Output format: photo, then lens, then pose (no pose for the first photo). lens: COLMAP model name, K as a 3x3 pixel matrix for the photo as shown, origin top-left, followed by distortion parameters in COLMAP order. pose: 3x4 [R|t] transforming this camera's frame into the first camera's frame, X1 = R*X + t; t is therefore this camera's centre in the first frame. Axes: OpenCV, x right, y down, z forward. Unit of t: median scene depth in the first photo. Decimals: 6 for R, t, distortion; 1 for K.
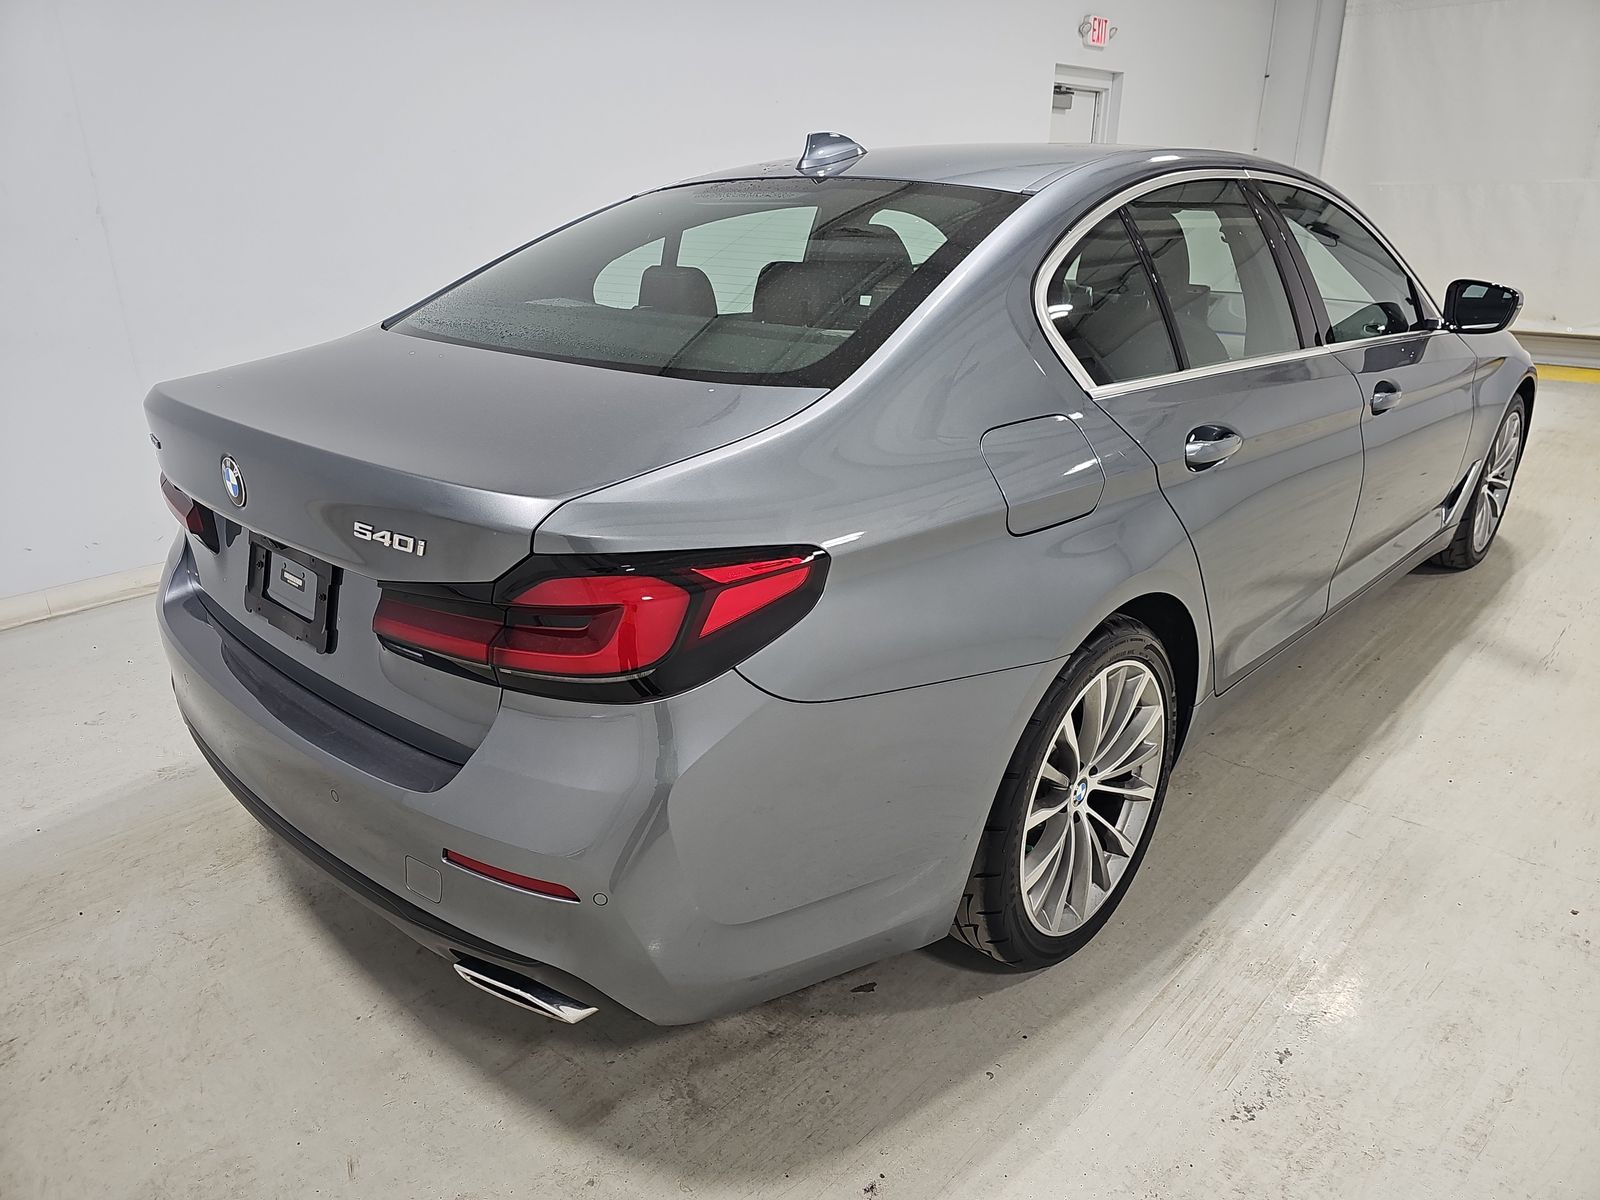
lens RADIAL K [[1038.8, 0, 802.7], [0, 1038.8, 607.3], [0, 0, 1]] dist [0.012286, -0.002688]
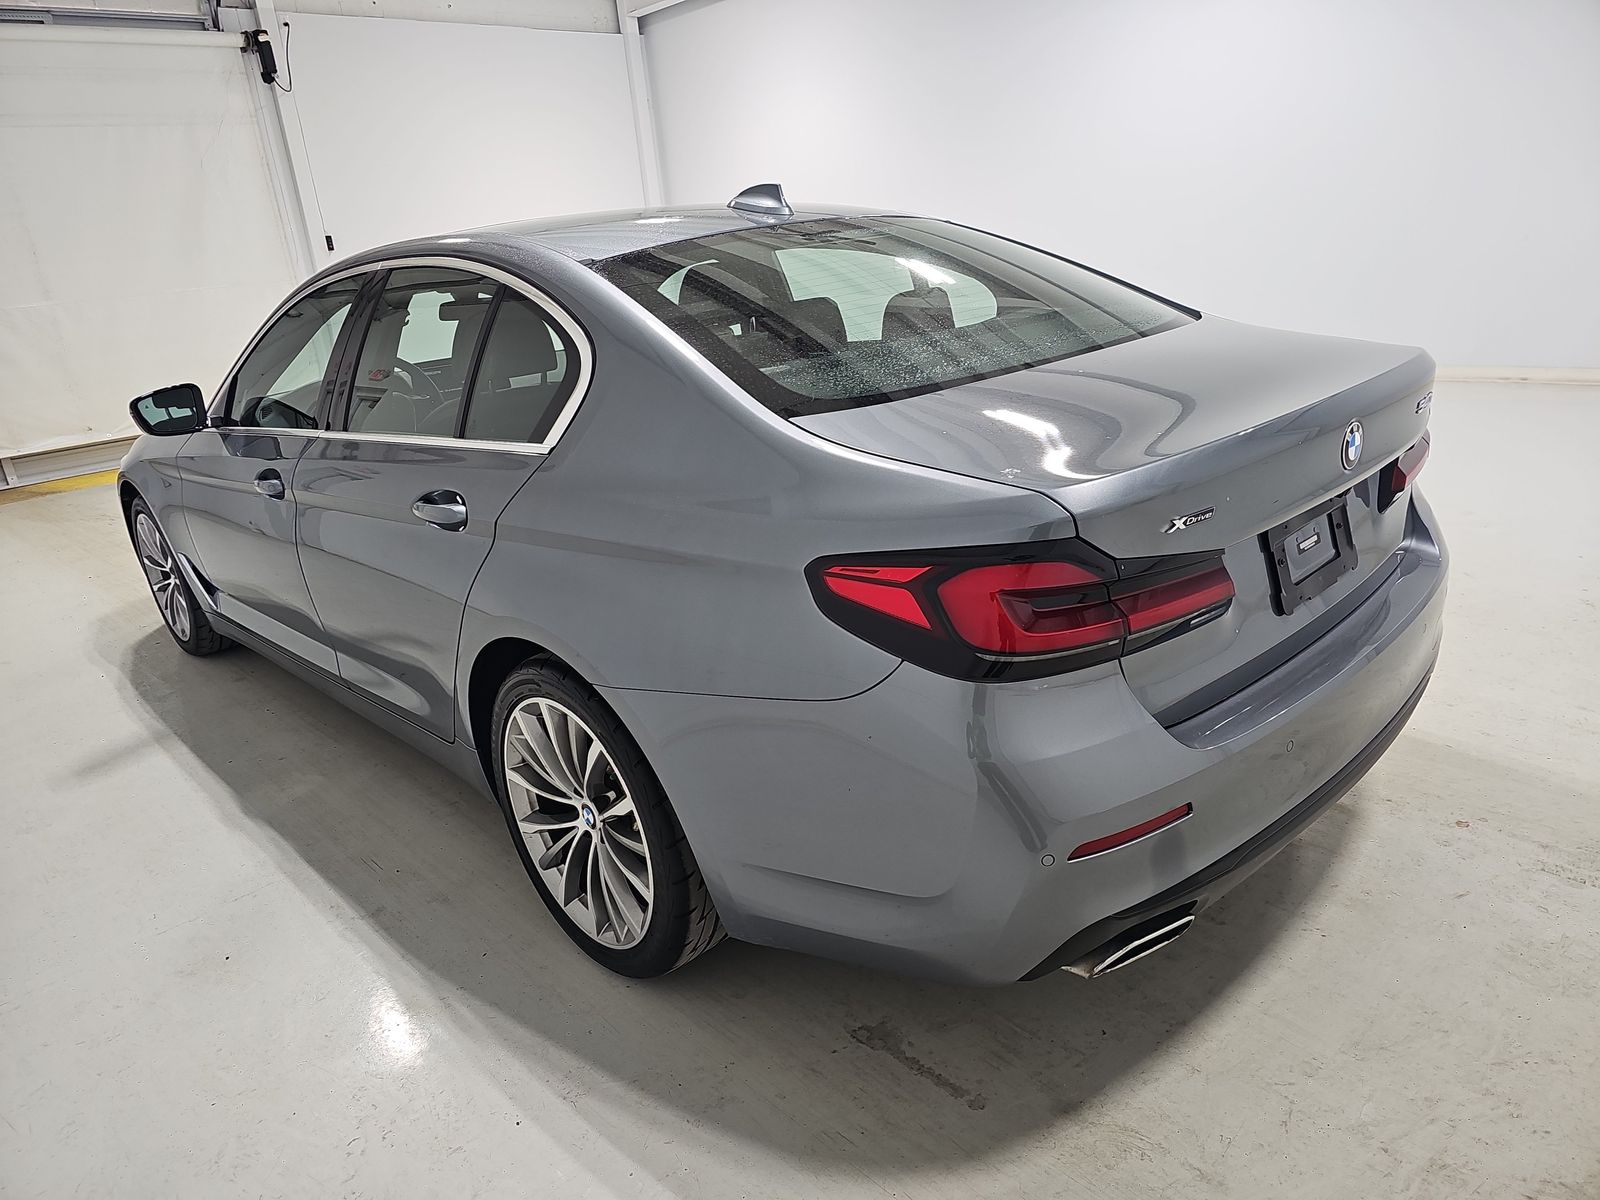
lens RADIAL K [[1038.8, 0, 791.0], [0, 1038.8, 606.1], [0, 0, 1]] dist [0.012286, -0.002688]
pose [[0.072339, -0.334466, 0.939627, -1.430093], [0.452752, 0.850449, 0.267867, -0.457432], [-0.888697, 0.406041, 0.212950, 1.171630]]
